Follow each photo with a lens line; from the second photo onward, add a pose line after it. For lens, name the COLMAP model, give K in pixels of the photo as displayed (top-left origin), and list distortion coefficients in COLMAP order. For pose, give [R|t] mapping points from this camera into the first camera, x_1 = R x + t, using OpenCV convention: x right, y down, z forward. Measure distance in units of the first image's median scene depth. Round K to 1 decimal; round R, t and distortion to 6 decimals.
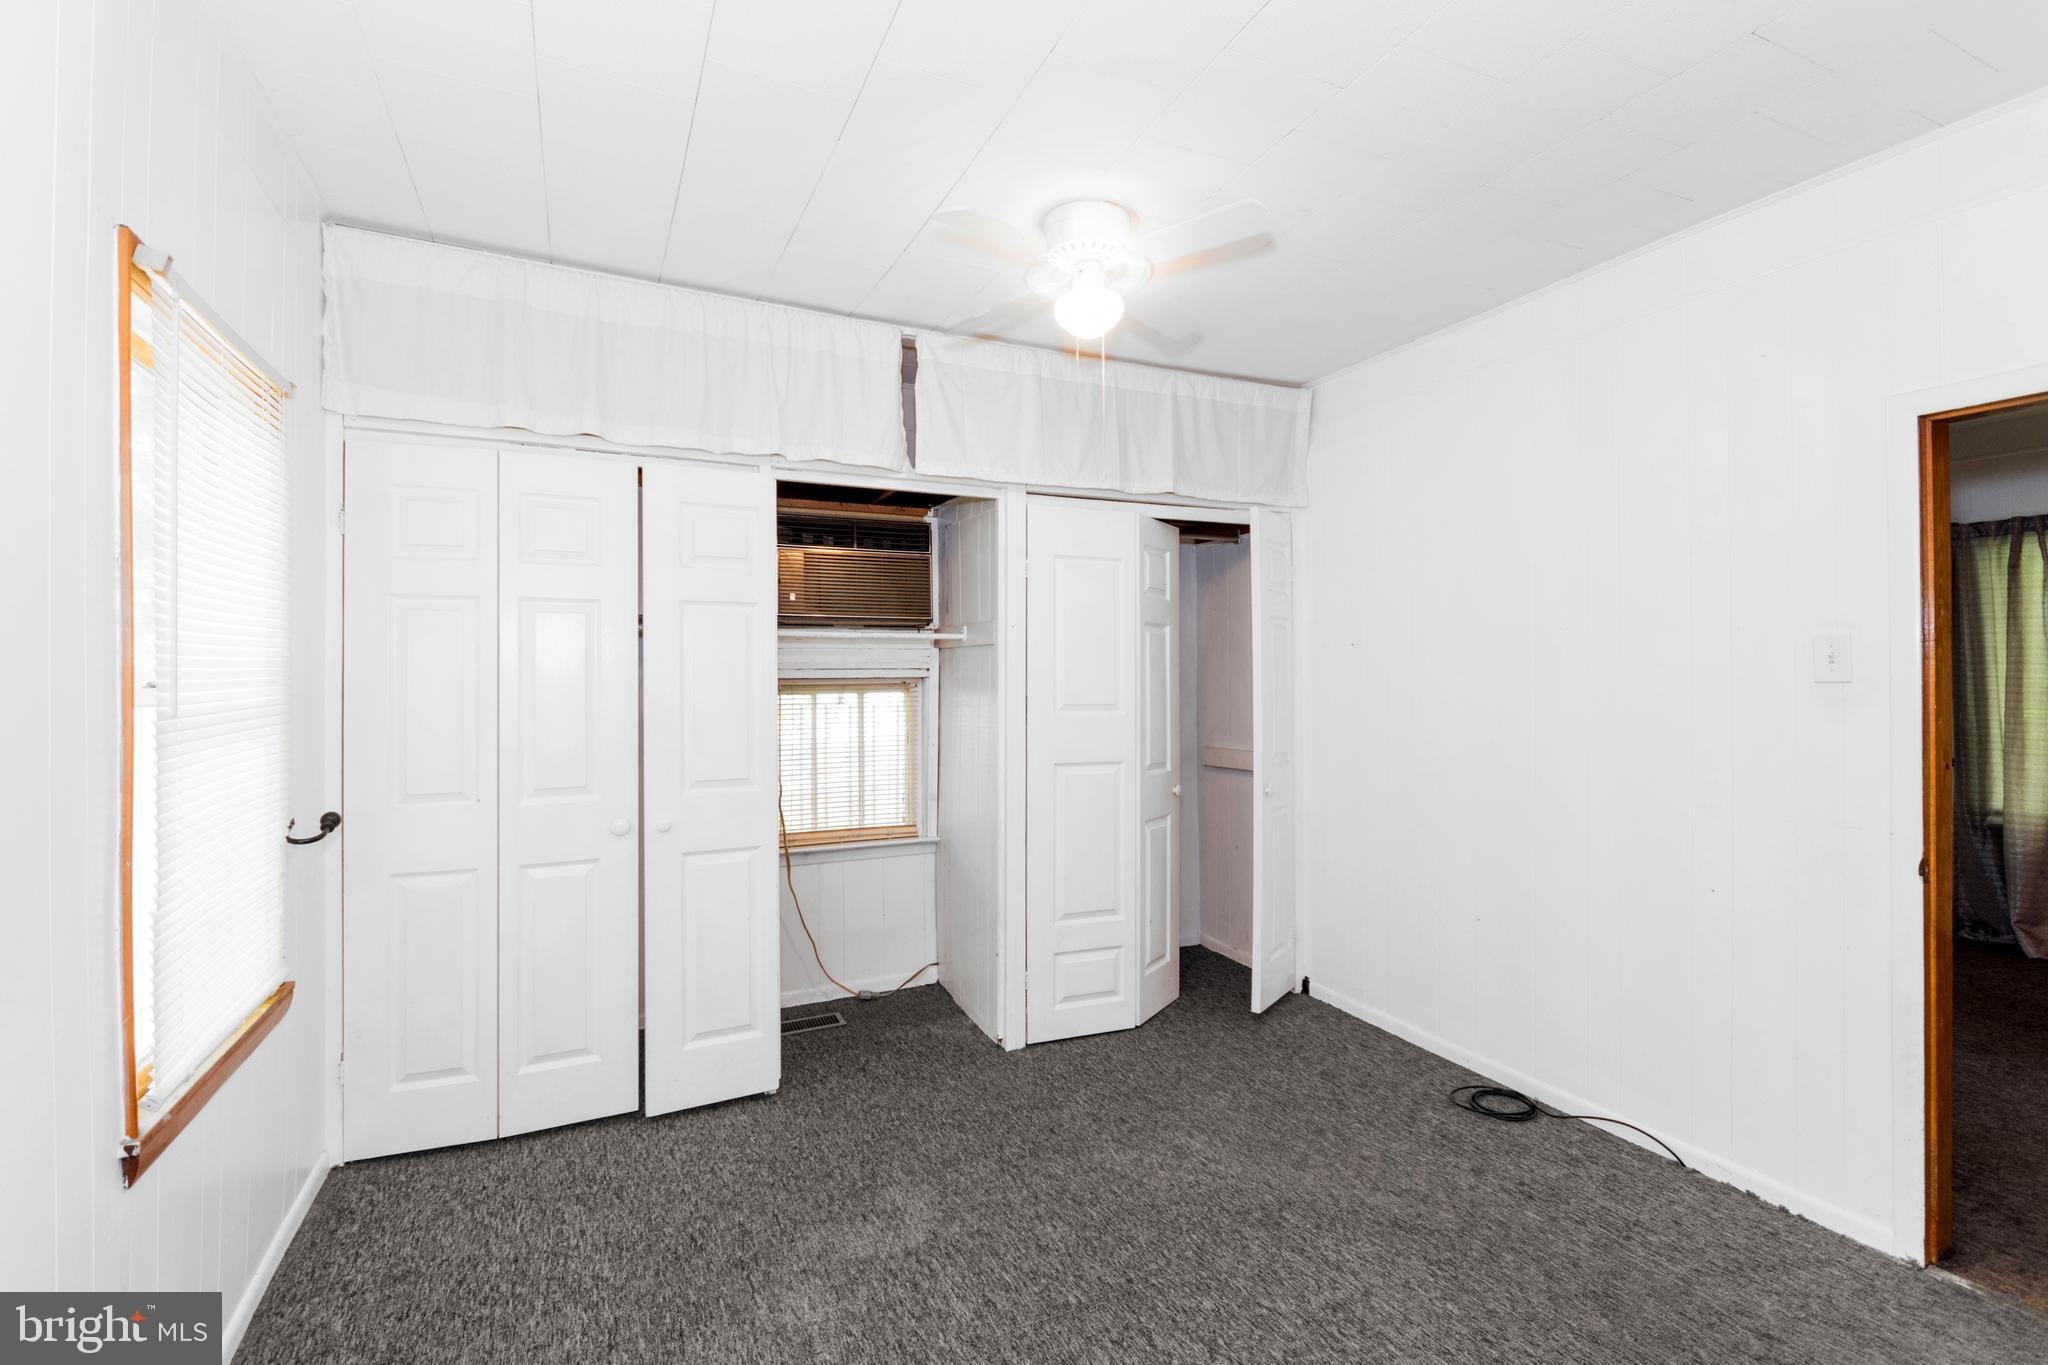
lens RADIAL K [[918.0, 0, 1024.0], [0, 918.0, 682.5], [0, 0, 1]] dist [-0.004511, -0.000453]
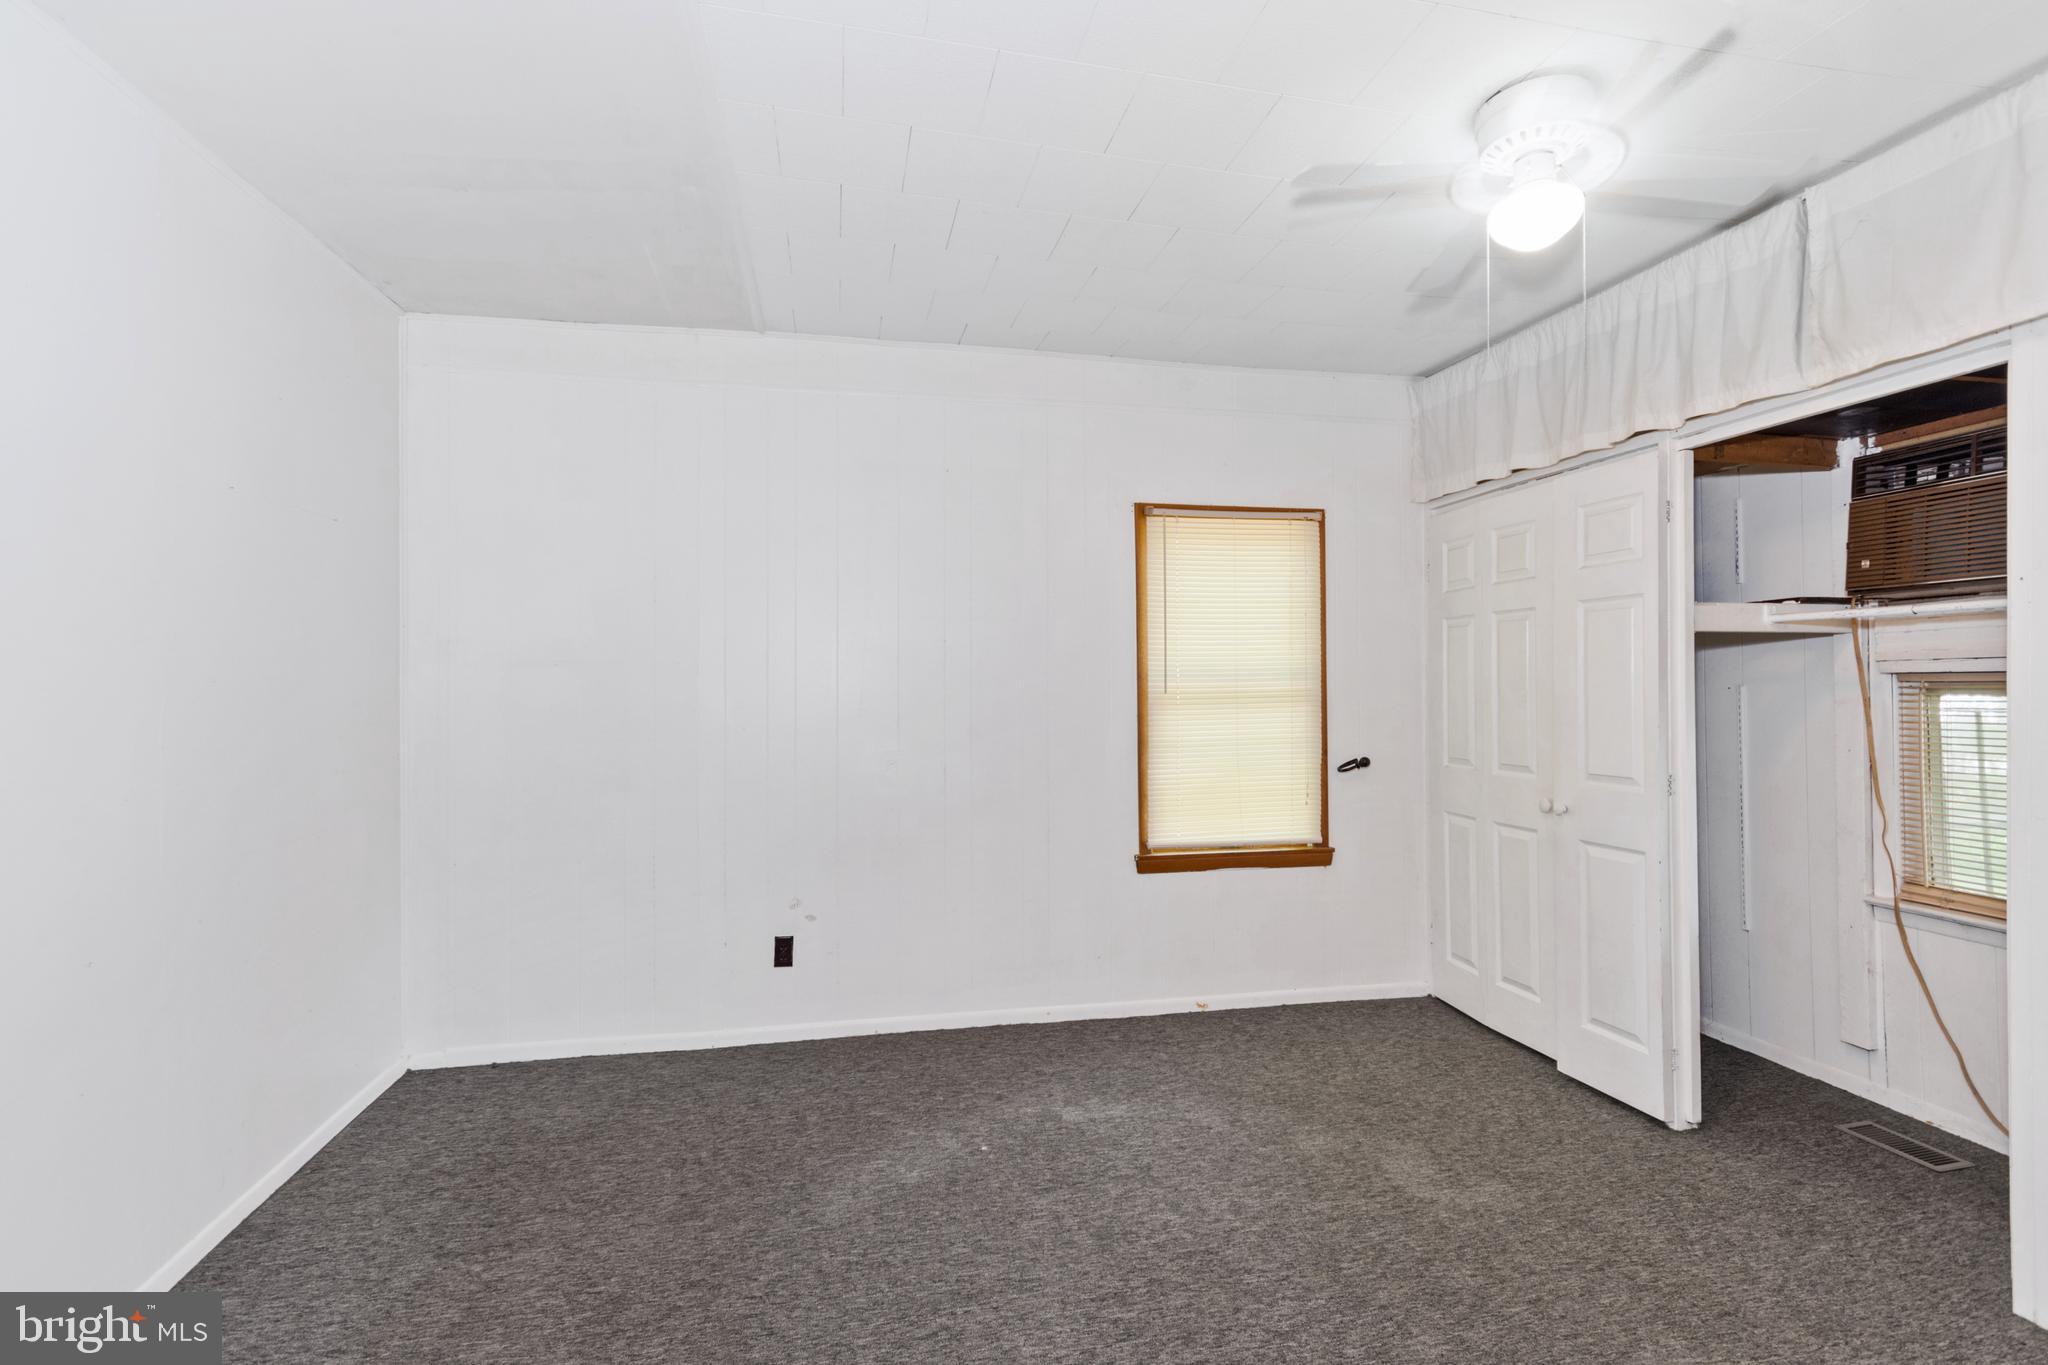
lens RADIAL K [[991.2, 0, 1024.0], [0, 991.2, 682.5], [0, 0, 1]] dist [-0.002027, -0.000068]
pose [[-0.240511, 0.009411, -0.970601, 0.939268], [0.005301, 0.999951, 0.008382, -0.008486], [0.970632, -0.003129, -0.240549, 0.689429]]
